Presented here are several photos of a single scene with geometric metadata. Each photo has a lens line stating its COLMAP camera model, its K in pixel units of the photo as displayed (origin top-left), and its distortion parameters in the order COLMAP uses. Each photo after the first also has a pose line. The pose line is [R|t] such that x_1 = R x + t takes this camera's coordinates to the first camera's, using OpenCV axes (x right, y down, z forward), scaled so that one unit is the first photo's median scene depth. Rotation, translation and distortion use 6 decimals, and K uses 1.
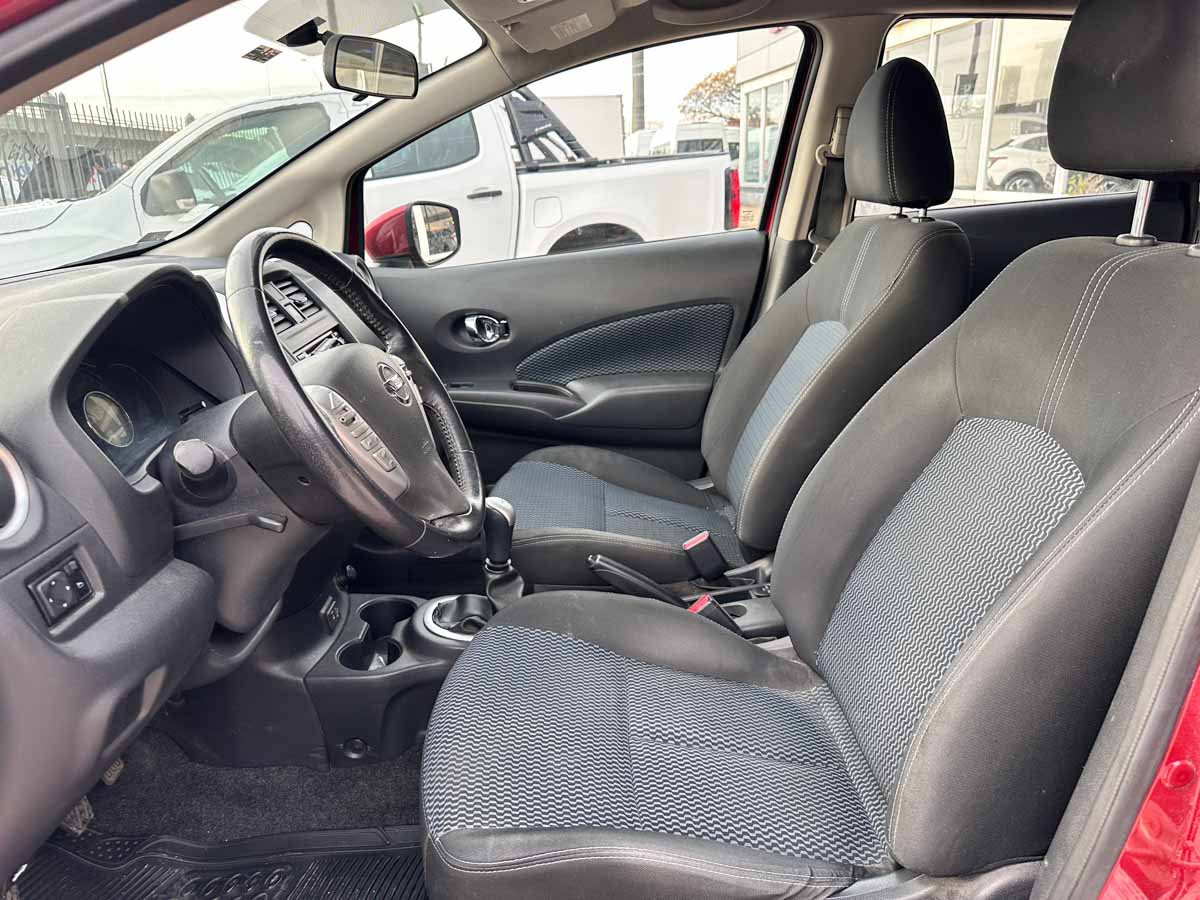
lens RADIAL K [[843.4, 0, 594.3], [0, 843.4, 448.5], [0, 0, 1]] dist [0.069294, -0.101682]
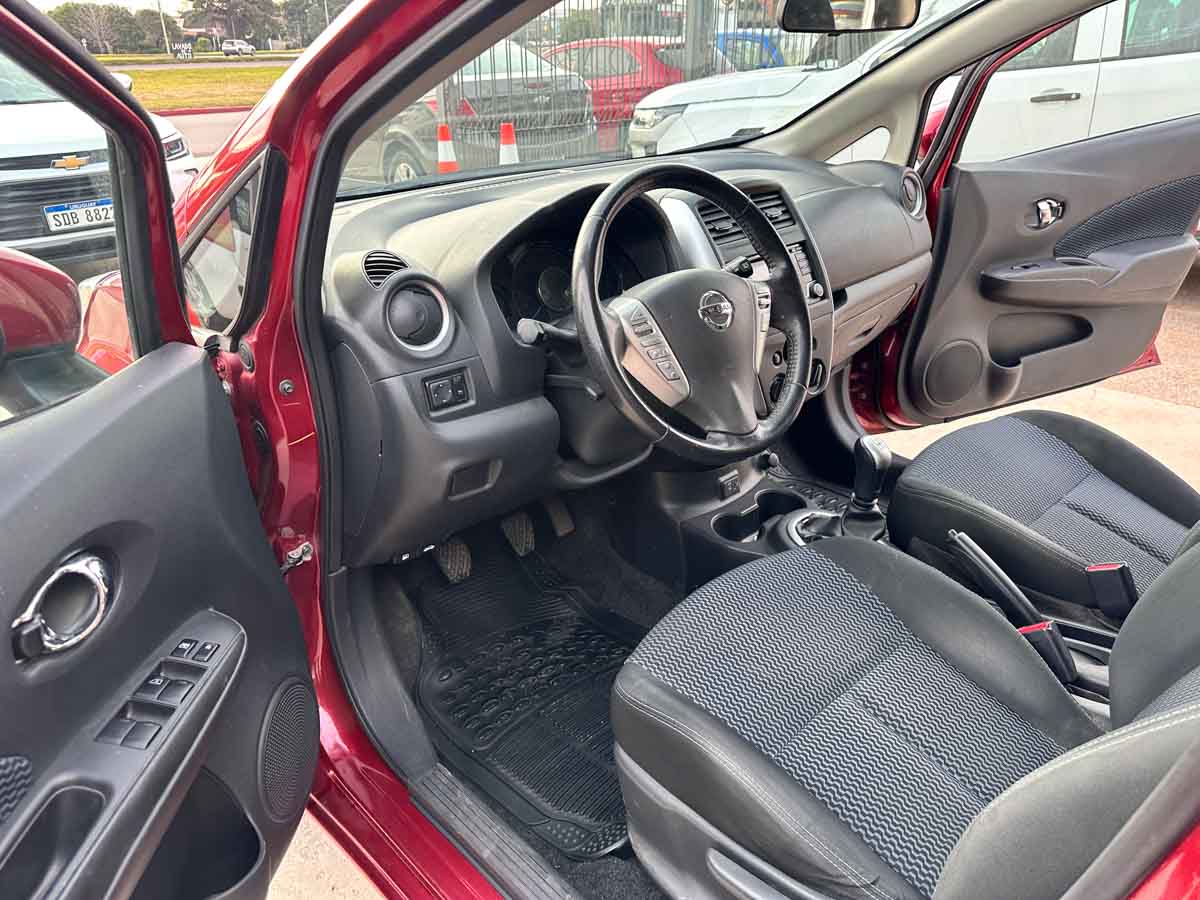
lens RADIAL K [[843.4, 0, 594.3], [0, 843.4, 448.5], [0, 0, 1]] dist [0.069294, -0.101682]
pose [[0.675717, 0.338178, -0.655013, 0.501103], [-0.240197, 0.941075, 0.238081, -0.139346], [0.696930, -0.003543, 0.717130, 0.048081]]
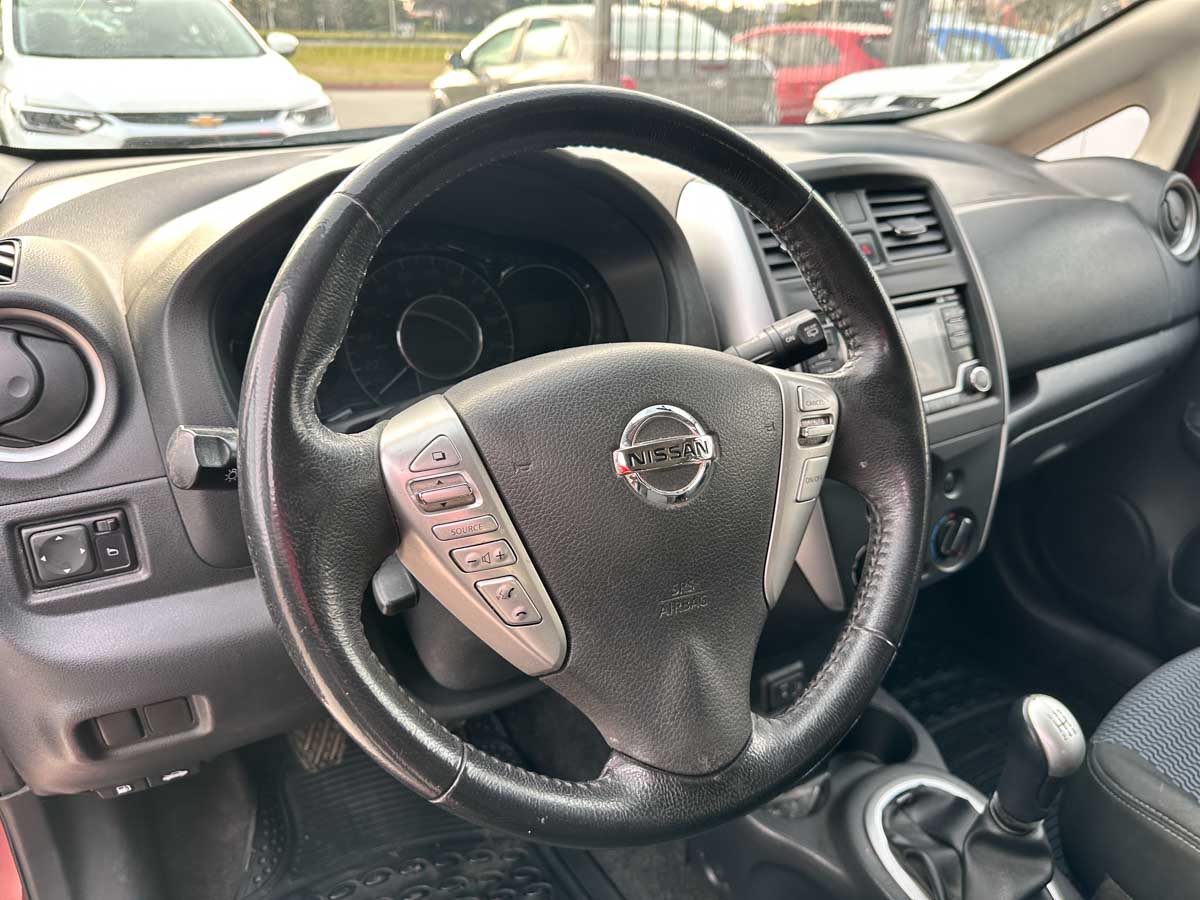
lens RADIAL K [[863.8, 0, 602.3], [0, 863.8, 444.7], [0, 0, 1]] dist [0.007591, -0.036483]
pose [[0.500363, 0.409888, -0.762646, 0.107068], [-0.310183, 0.907237, 0.284091, -0.214338], [0.808346, 0.094411, 0.581088, 0.735206]]
